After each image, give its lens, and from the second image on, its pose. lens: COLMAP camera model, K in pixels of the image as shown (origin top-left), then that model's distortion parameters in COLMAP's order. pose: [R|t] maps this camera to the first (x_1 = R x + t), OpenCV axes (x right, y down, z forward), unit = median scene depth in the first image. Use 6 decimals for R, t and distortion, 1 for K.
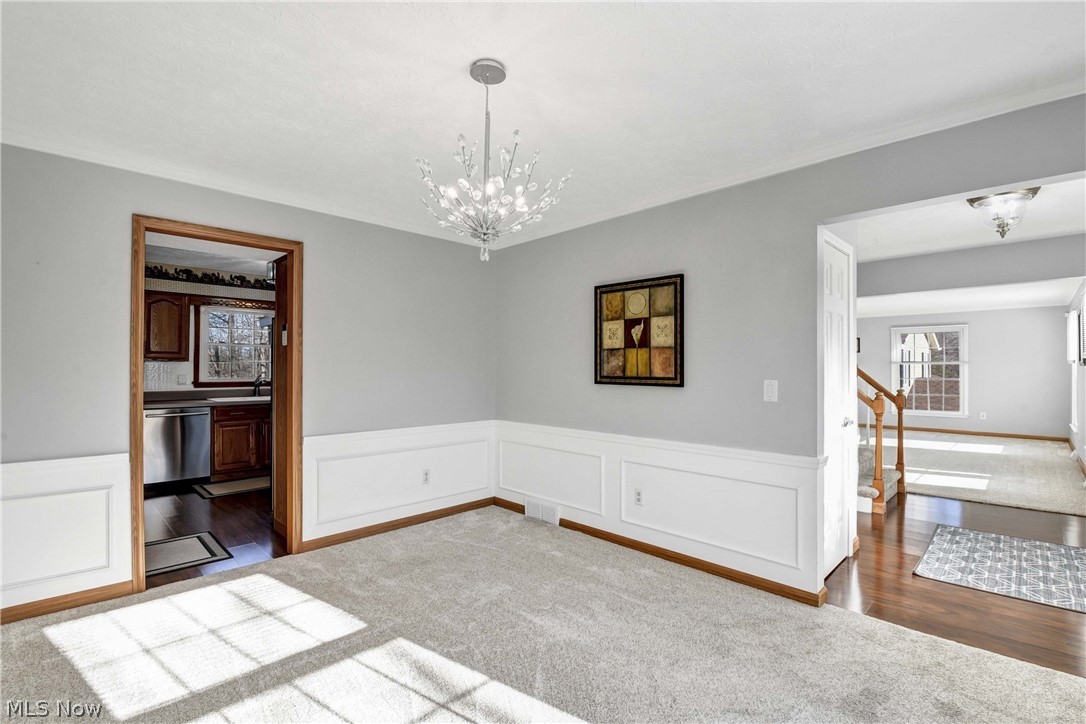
lens RADIAL K [[495.2, 0, 549.9], [0, 495.2, 366.4], [0, 0, 1]] dist [-0.001172, -0.003246]
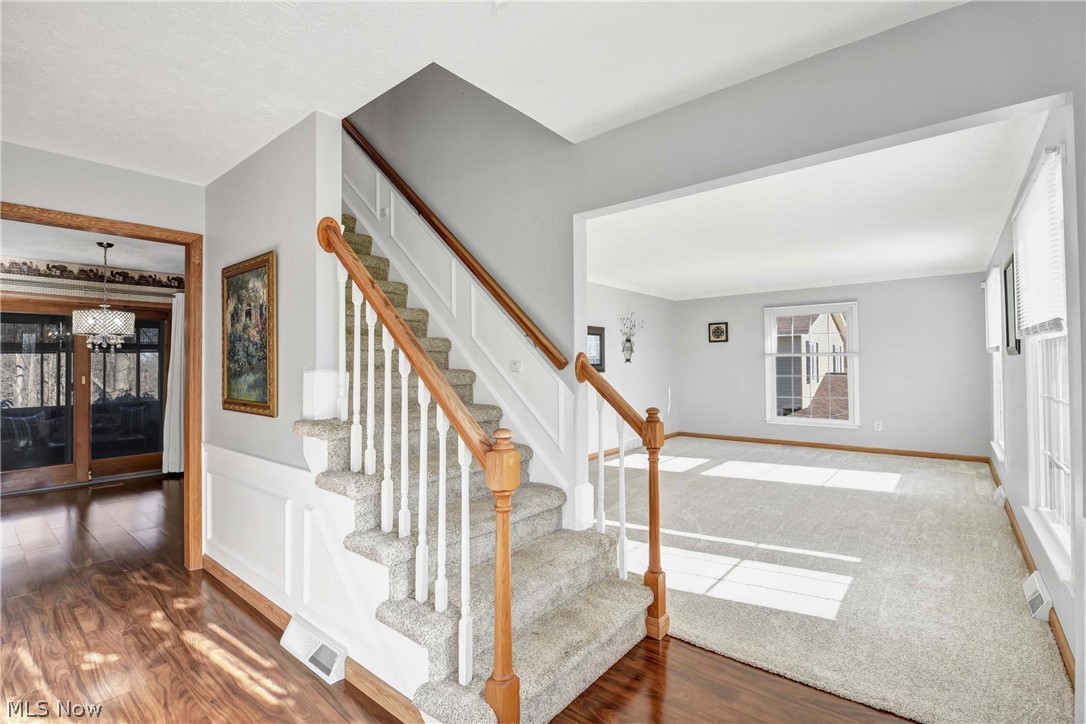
lens RADIAL K [[495.2, 0, 536.1], [0, 495.2, 365.4], [0, 0, 1]] dist [-0.001172, -0.003246]
pose [[0.997020, -0.016005, 0.075462, 0.345172], [0.016159, 0.999868, -0.001429, 0.003480], [-0.075430, 0.002645, 0.997148, 0.334785]]
